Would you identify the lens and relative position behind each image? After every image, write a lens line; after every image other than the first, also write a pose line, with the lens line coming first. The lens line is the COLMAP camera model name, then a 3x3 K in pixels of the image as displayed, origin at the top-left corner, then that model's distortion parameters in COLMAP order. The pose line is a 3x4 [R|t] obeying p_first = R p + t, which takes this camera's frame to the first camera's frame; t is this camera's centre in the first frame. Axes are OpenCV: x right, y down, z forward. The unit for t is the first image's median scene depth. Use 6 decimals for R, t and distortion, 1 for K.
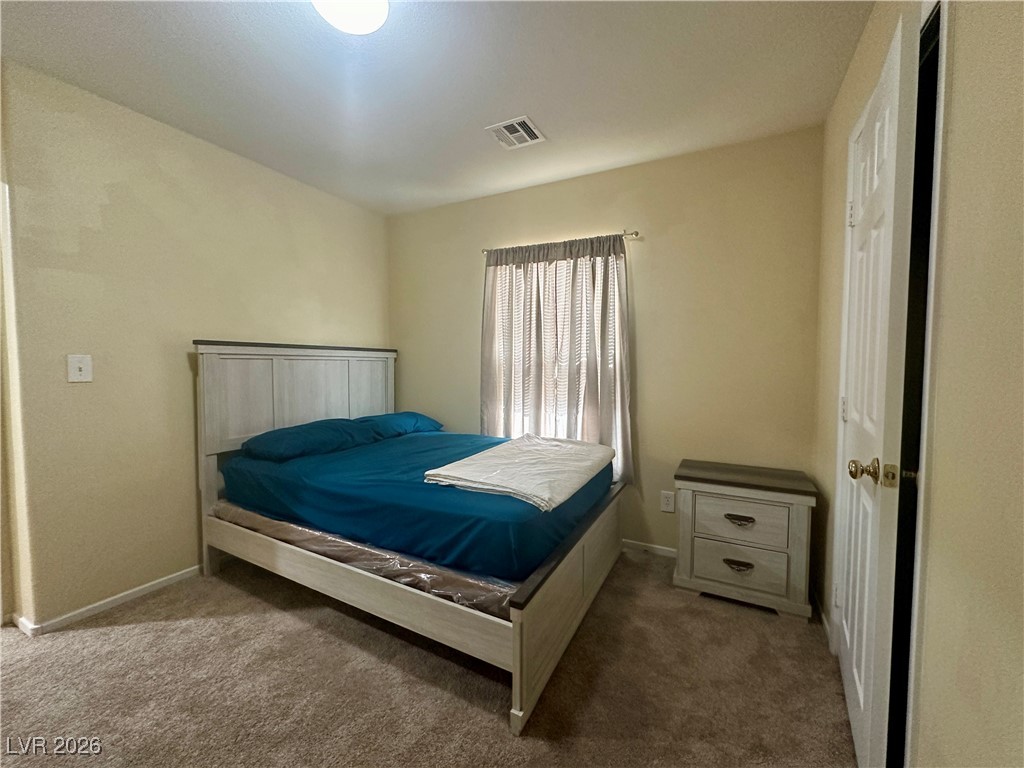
lens RADIAL K [[407.7, 0, 513.2], [0, 407.7, 384.4], [0, 0, 1]] dist [-0.006276, 0.001358]
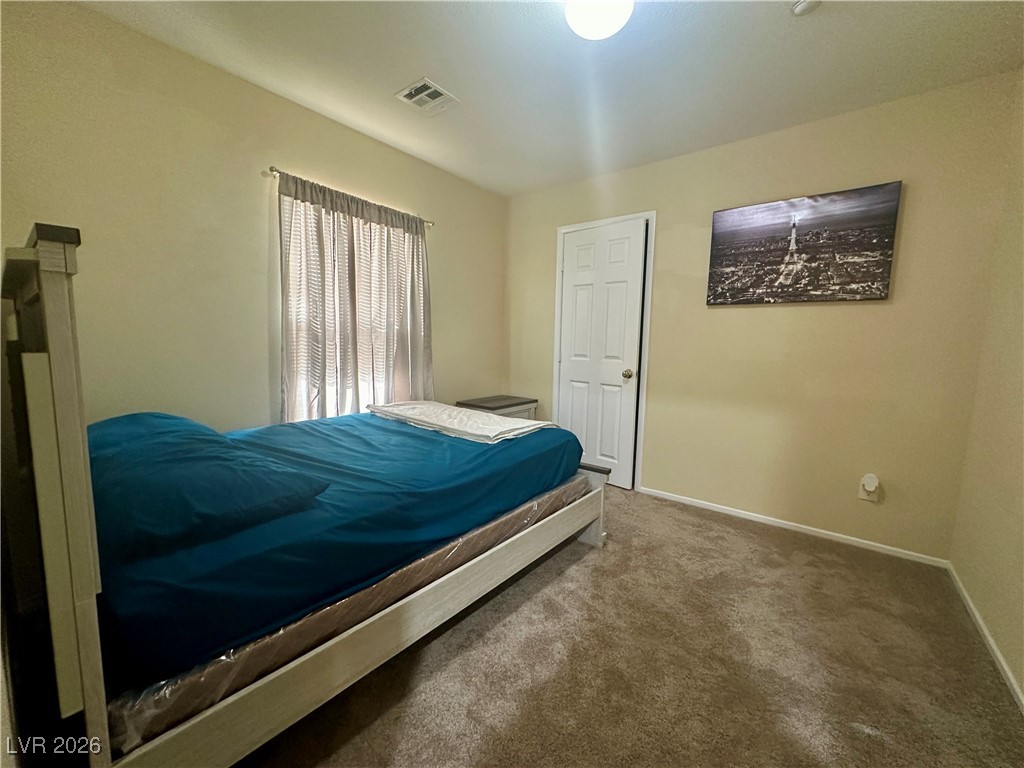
lens RADIAL K [[407.7, 0, 512.5], [0, 407.7, 385.6], [0, 0, 1]] dist [-0.006276, 0.001358]
pose [[0.181919, -0.112289, 0.976881, -0.804279], [0.029727, 0.993632, 0.108679, -0.015138], [-0.982864, 0.009269, 0.184098, 0.496357]]
